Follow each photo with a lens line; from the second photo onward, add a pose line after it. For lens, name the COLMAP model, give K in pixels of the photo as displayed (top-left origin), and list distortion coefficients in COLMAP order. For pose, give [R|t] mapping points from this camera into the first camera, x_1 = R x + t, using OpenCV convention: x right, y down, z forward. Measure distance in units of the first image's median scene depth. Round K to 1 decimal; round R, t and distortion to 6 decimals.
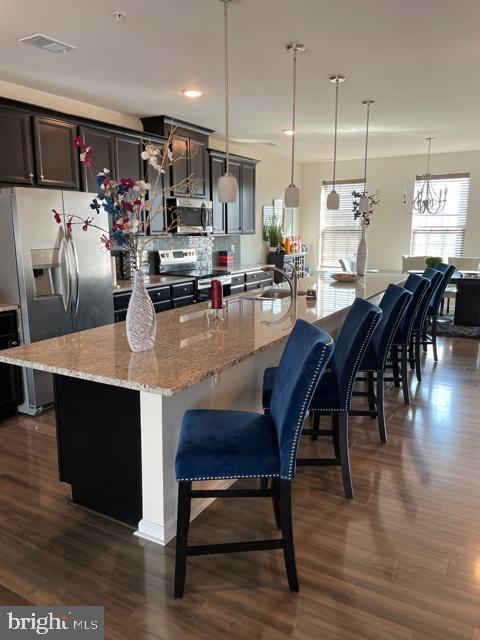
lens RADIAL K [[489.3, 0, 242.7], [0, 489.3, 319.8], [0, 0, 1]] dist [0.094501, -0.129198]
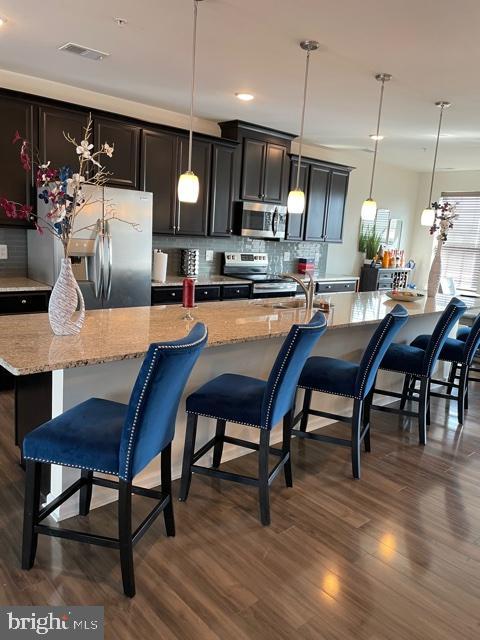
lens RADIAL K [[489.3, 0, 240.7], [0, 489.3, 321.0], [0, 0, 1]] dist [0.094501, -0.129198]
pose [[0.945171, 0.120359, -0.303587, 0.192797], [-0.124705, 0.992181, 0.005106, -0.007604], [0.301828, 0.033033, 0.952790, 0.043109]]
